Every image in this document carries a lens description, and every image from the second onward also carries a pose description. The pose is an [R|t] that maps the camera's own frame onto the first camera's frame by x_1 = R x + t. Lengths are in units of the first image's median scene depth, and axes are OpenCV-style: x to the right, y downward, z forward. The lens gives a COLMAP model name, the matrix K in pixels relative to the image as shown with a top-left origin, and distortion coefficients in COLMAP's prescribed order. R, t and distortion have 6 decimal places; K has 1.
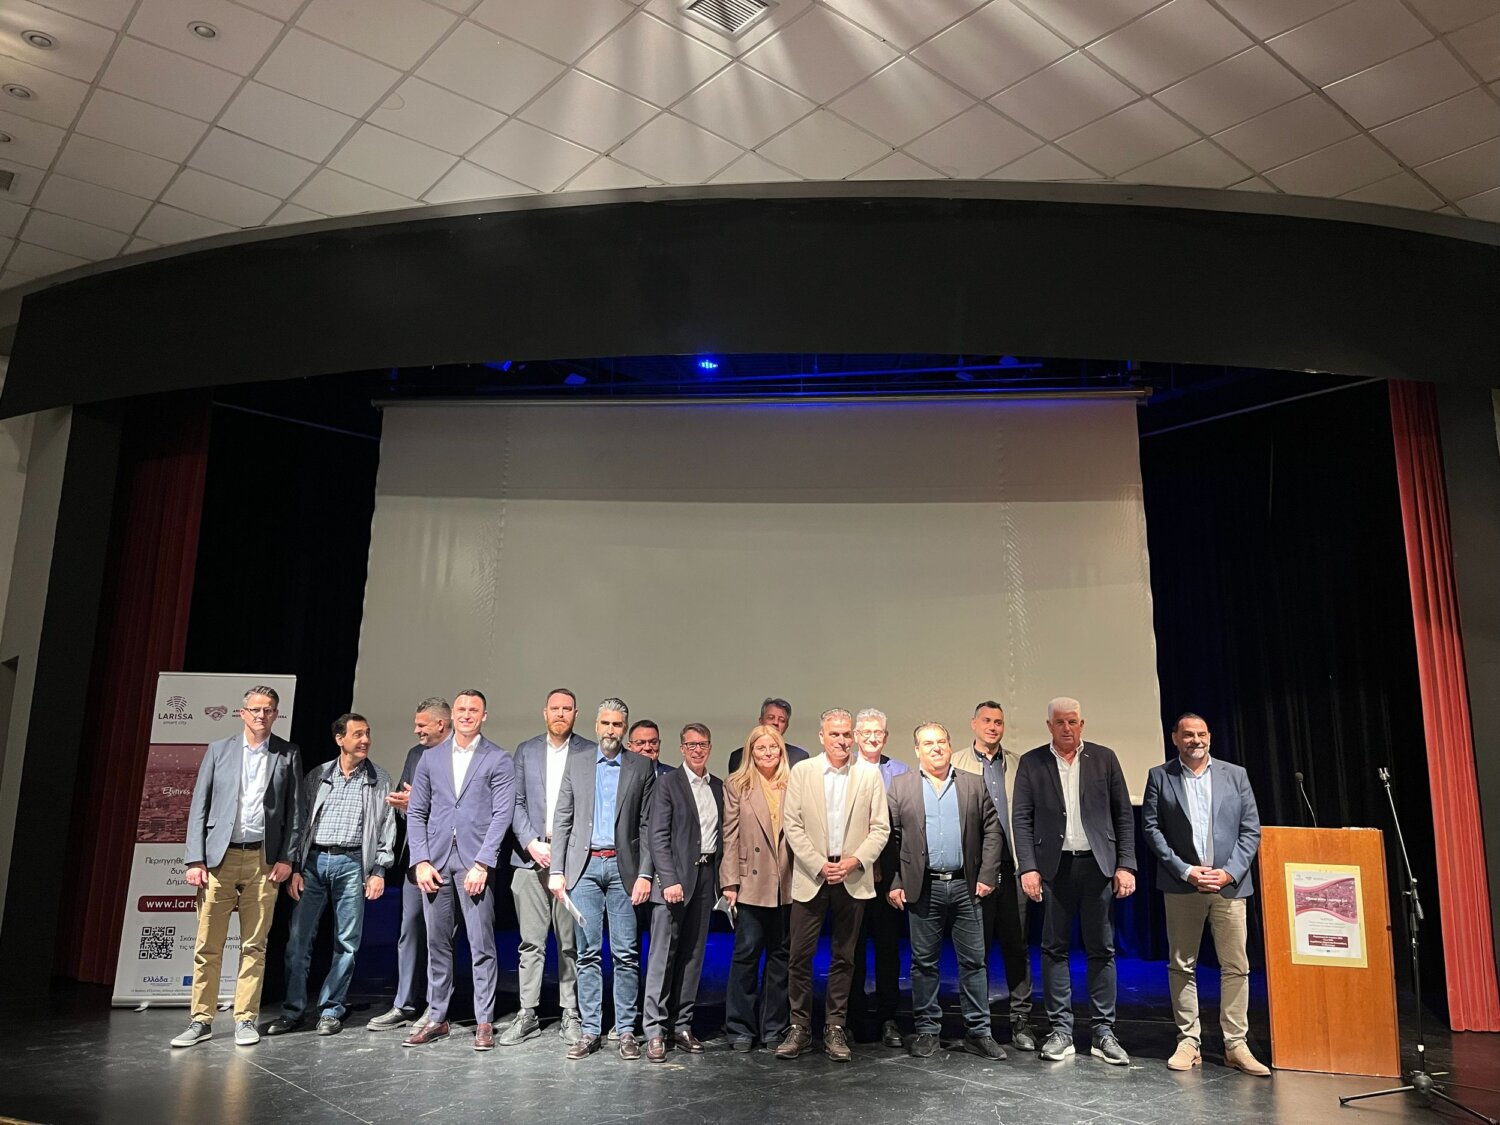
lens RADIAL K [[1181.5, 0, 740.0], [0, 1181.5, 553.0], [0, 0, 1]] dist [0.025964, -0.050062]
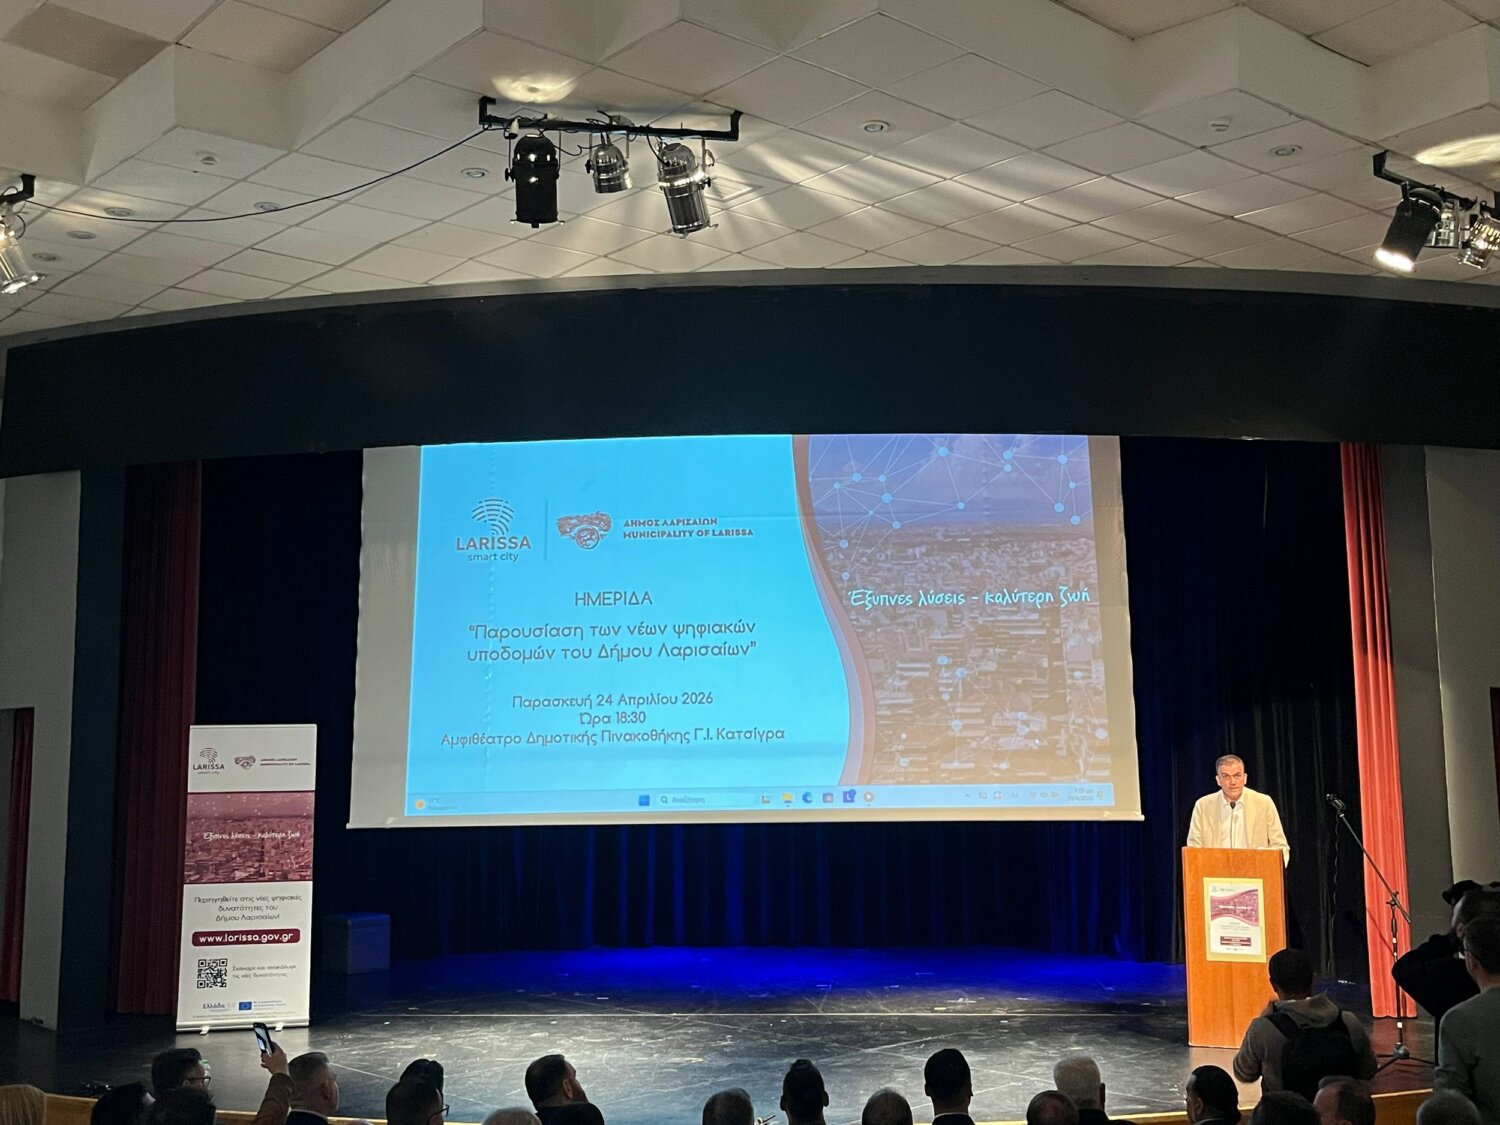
lens RADIAL K [[1732.2, 0, 742.8], [0, 1732.2, 559.1], [0, 0, 1]] dist [0.007155, 0.000000]
pose [[0.999492, -0.024793, 0.020030, -0.022903], [0.022913, 0.995749, 0.089218, -0.186646], [-0.022157, -0.088714, 0.995811, -0.580669]]
